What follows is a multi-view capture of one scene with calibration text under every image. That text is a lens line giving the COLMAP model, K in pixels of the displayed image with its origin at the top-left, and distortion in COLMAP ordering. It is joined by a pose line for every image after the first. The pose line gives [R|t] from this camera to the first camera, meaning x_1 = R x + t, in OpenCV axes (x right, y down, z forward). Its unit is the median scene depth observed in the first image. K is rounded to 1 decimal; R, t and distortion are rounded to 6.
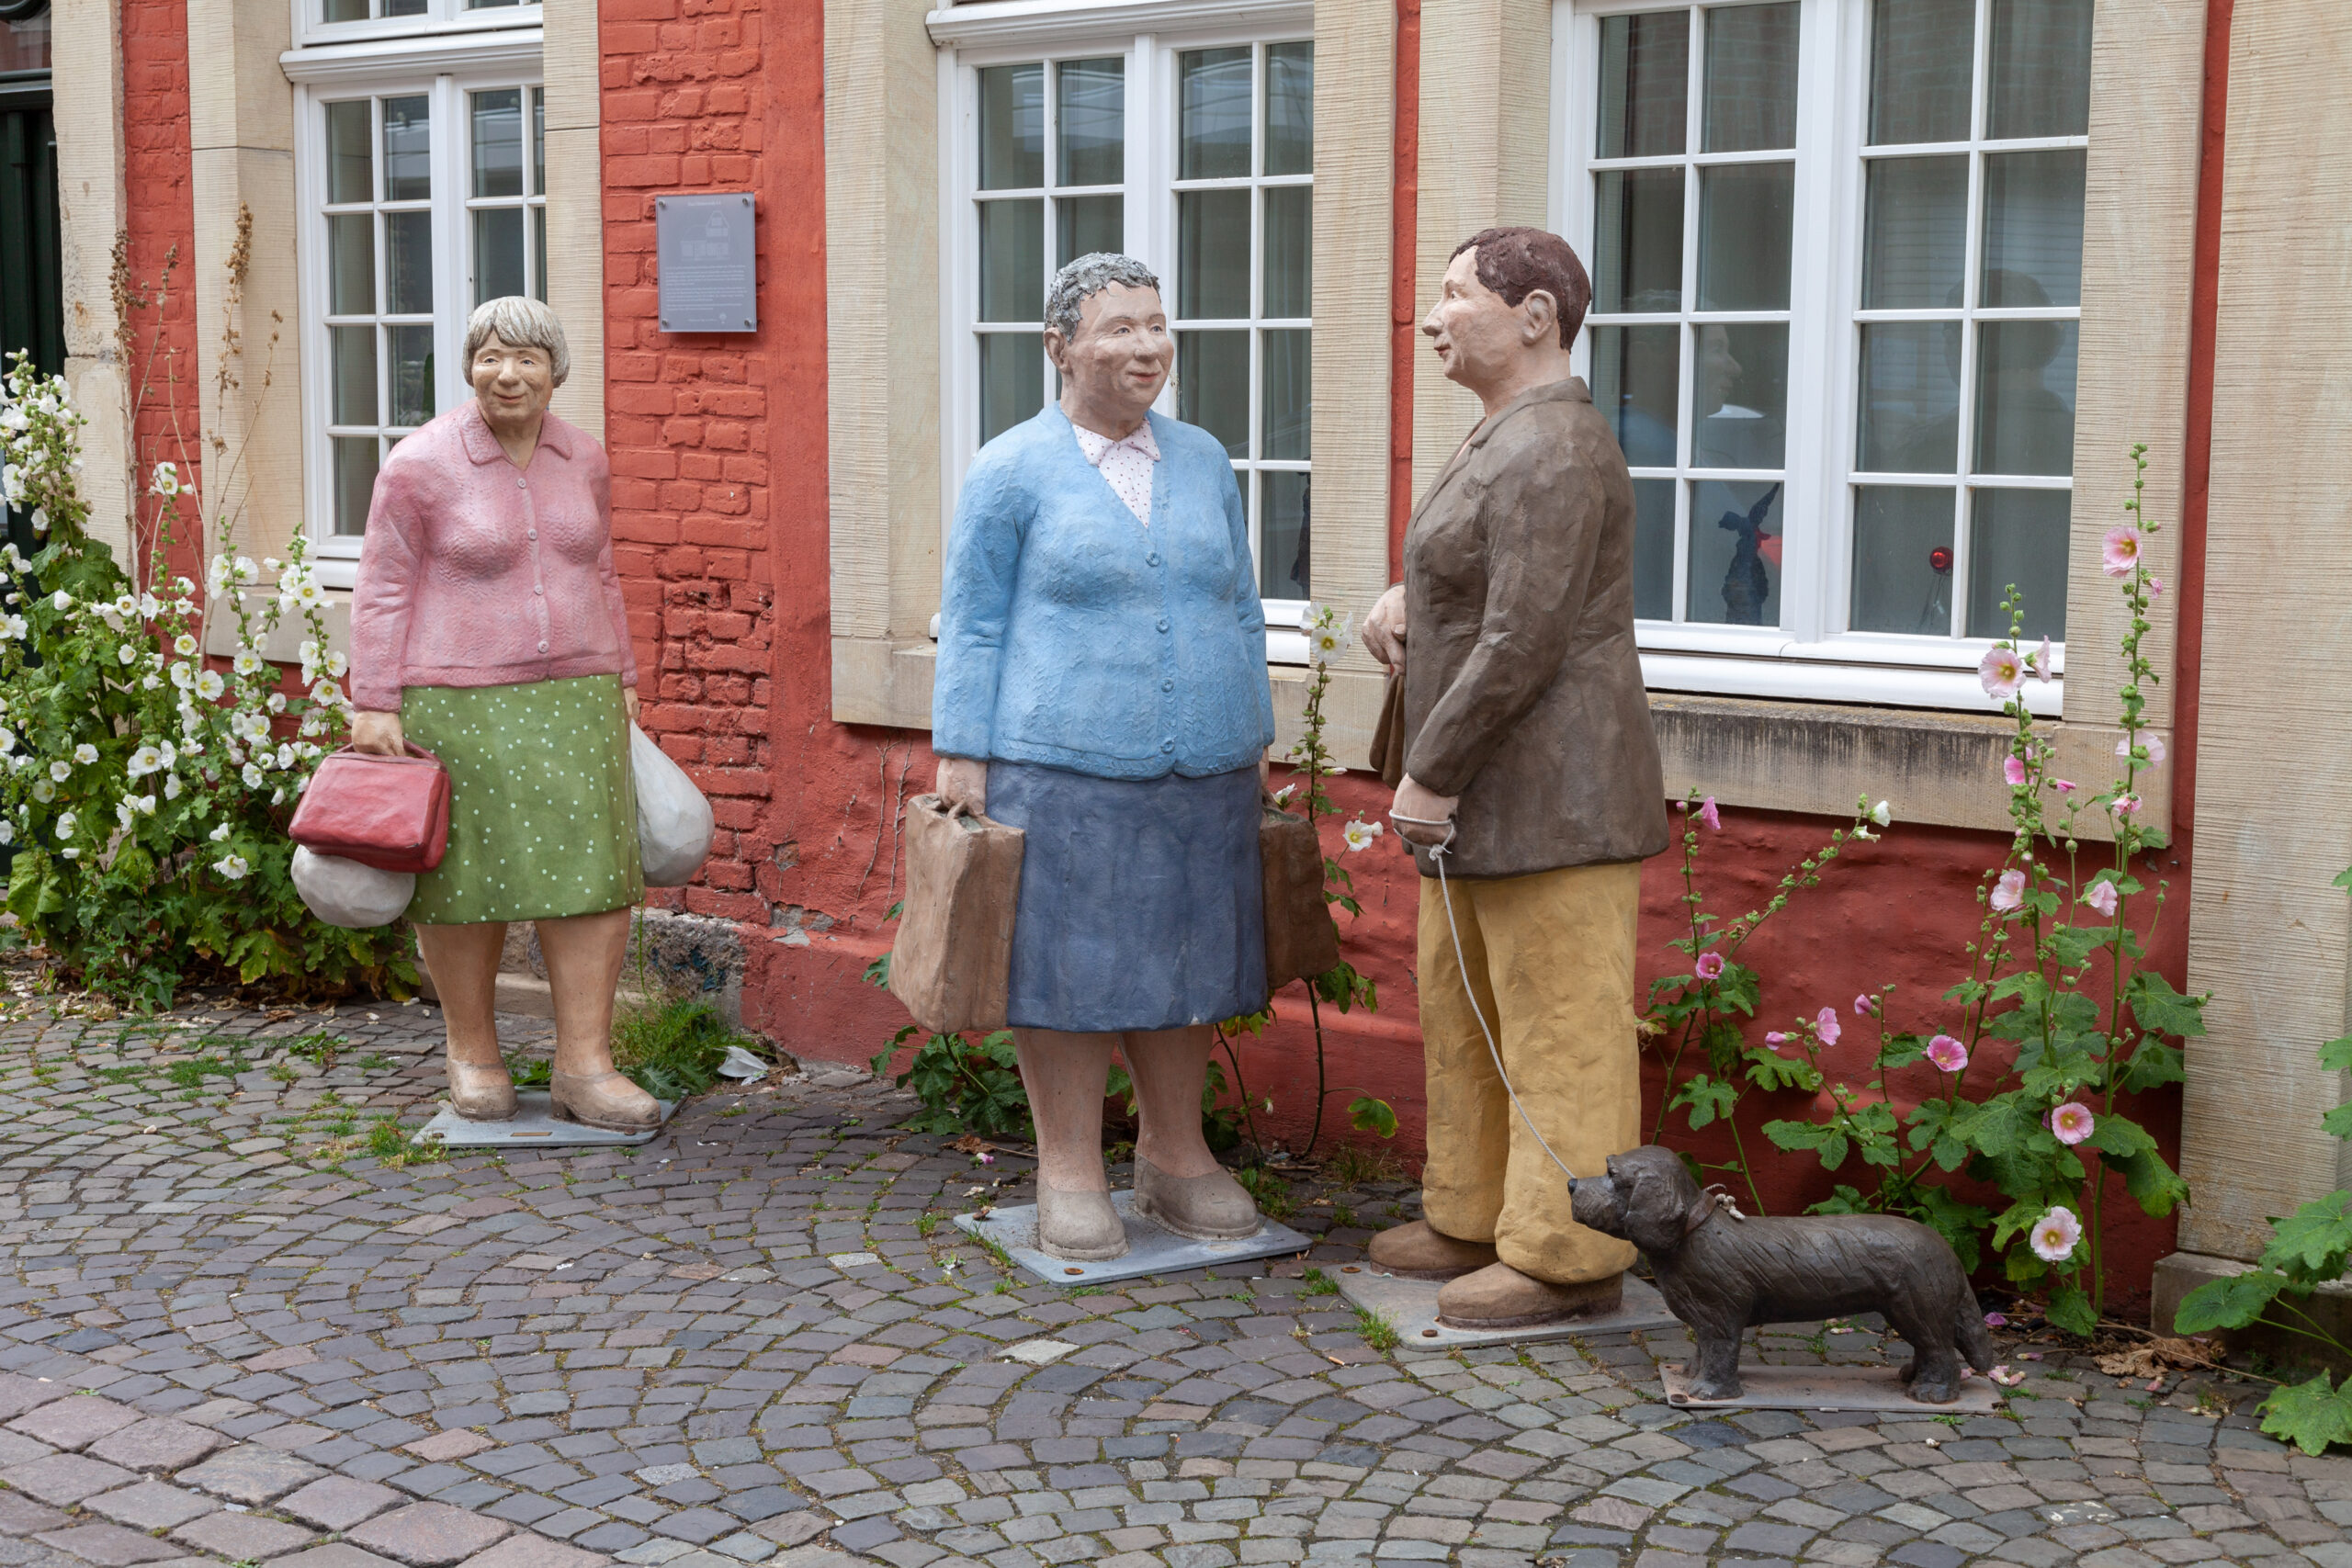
lens RADIAL K [[3298.1, 0, 1178.2], [0, 3298.1, 769.9], [0, 0, 1]] dist [0.140583, 0.000000]
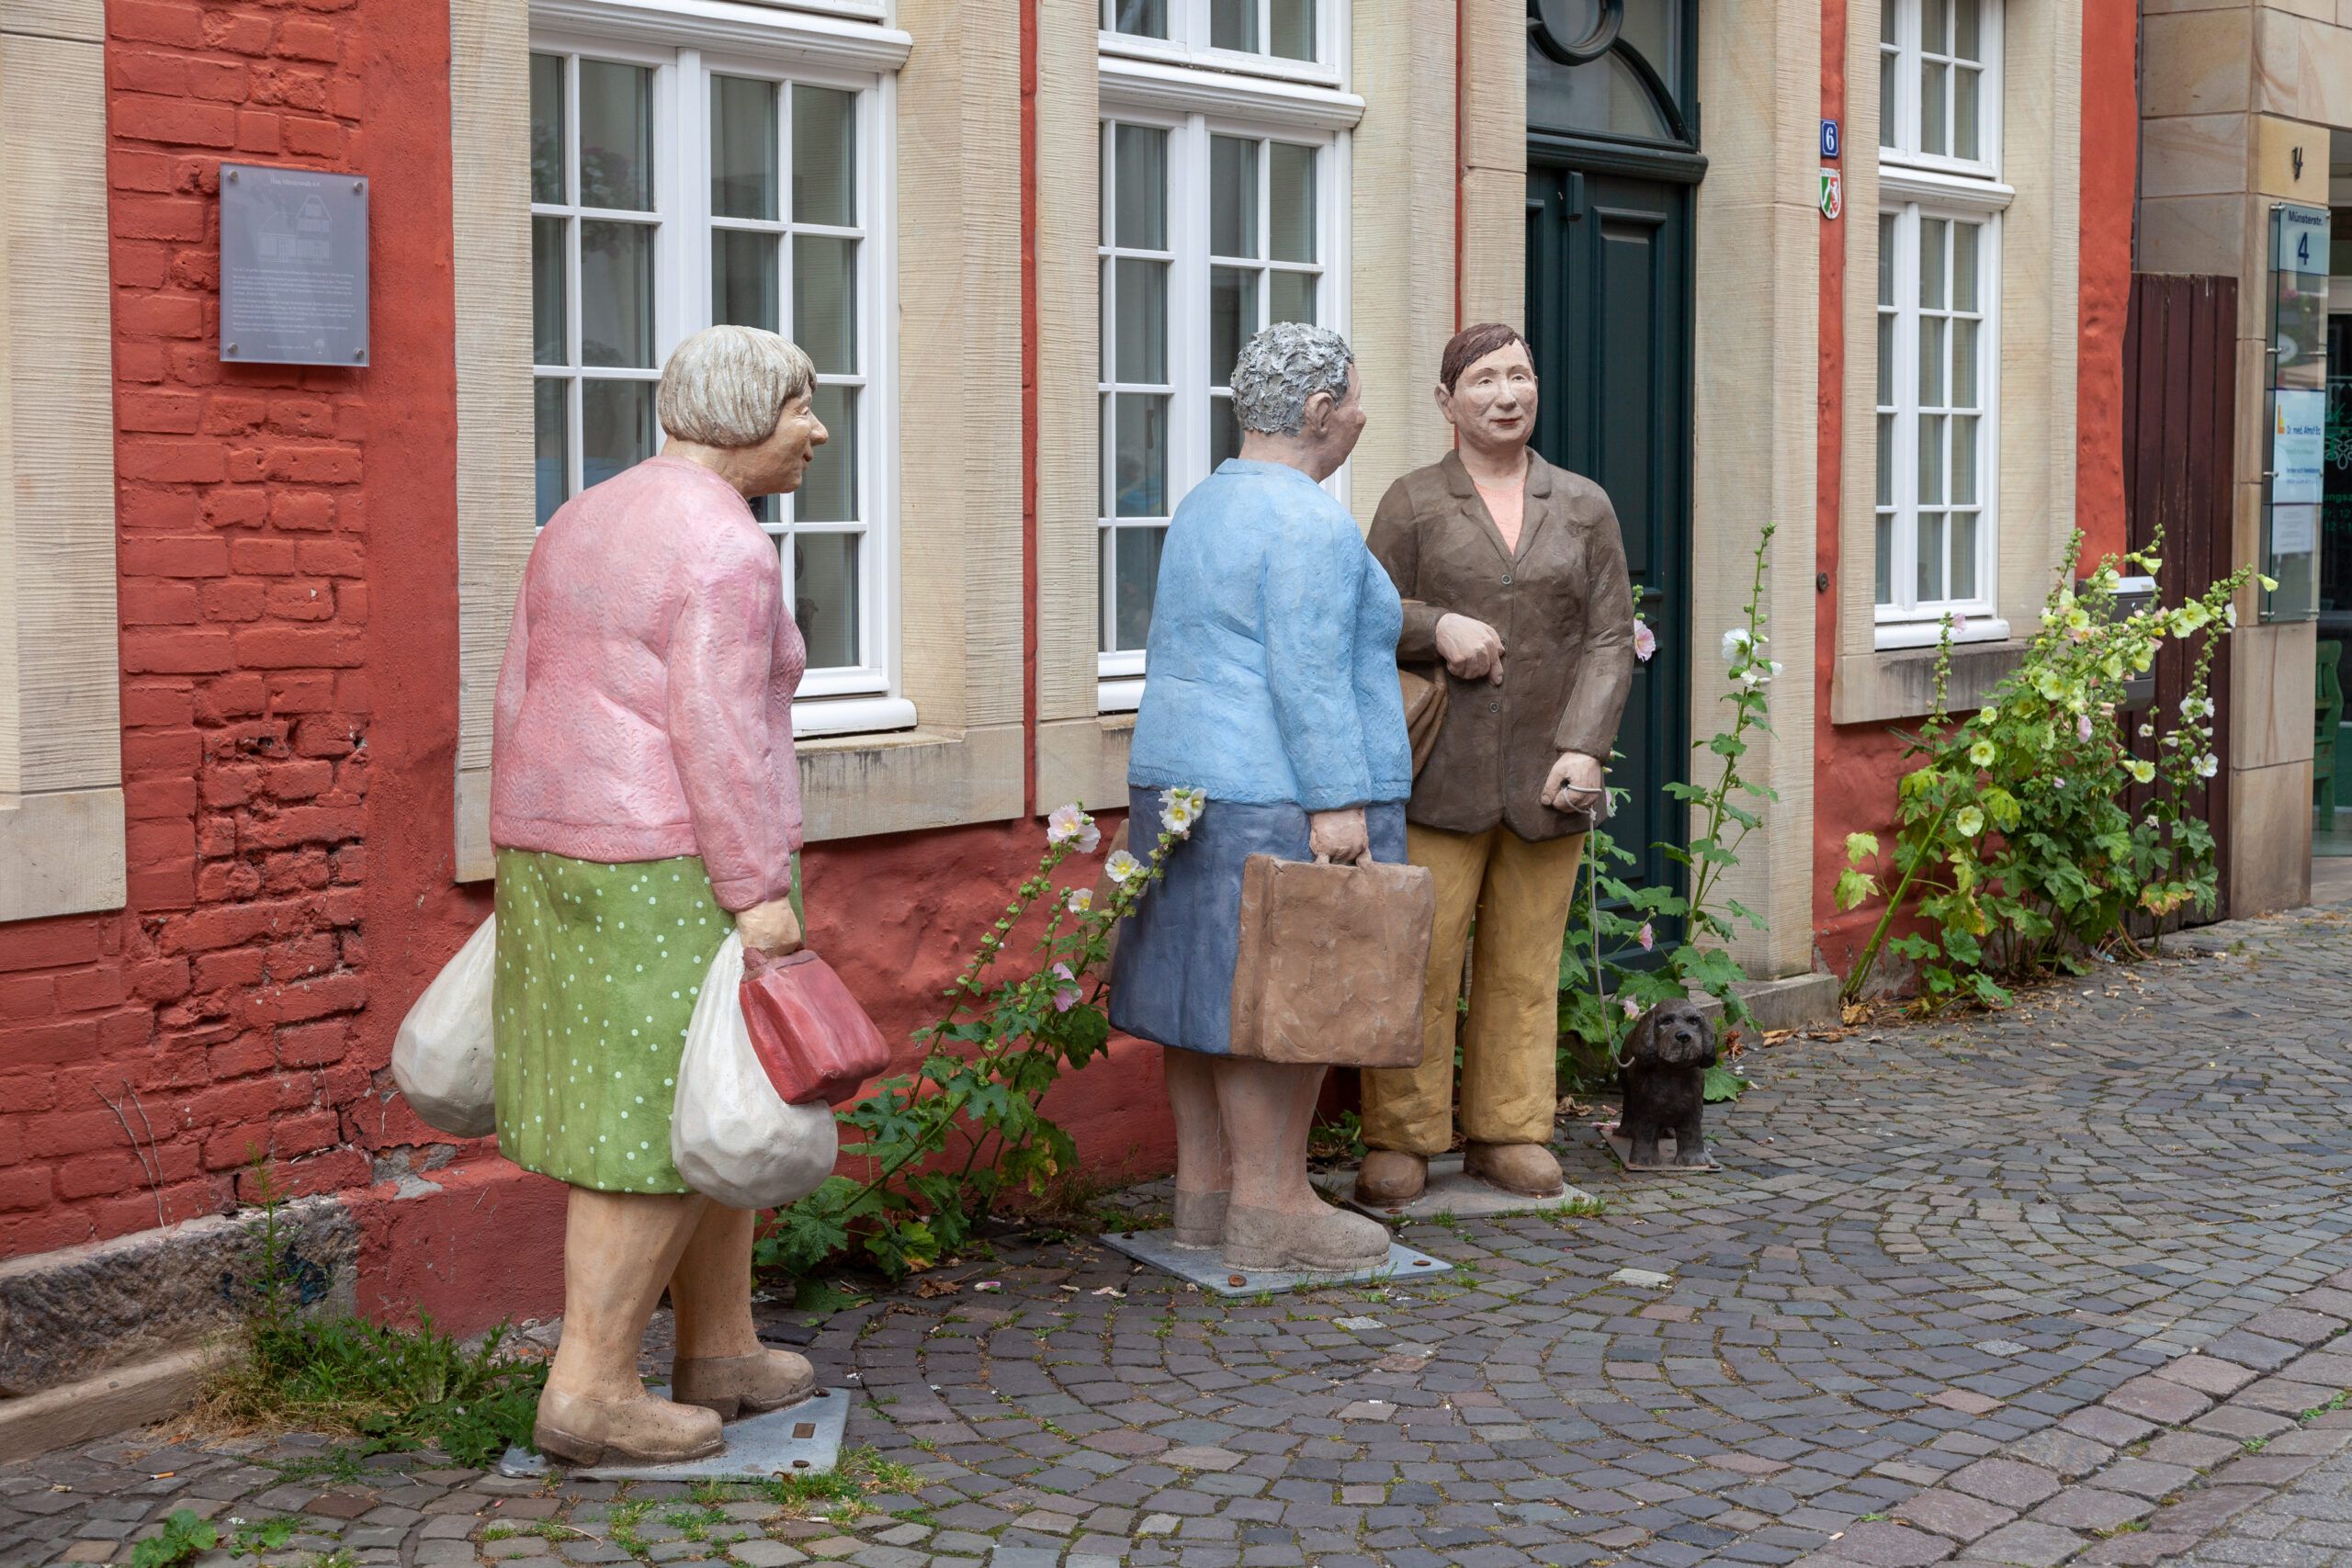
lens RADIAL K [[3992.4, 0, 1178.2], [0, 3992.4, 795.8], [0, 0, 1]] dist [0.142582, 0.000000]
pose [[-0.066730, -0.087517, 0.993926, -1.003007], [0.109417, 0.989496, 0.094473, -0.100912], [-0.991754, 0.115057, -0.056453, 0.866038]]
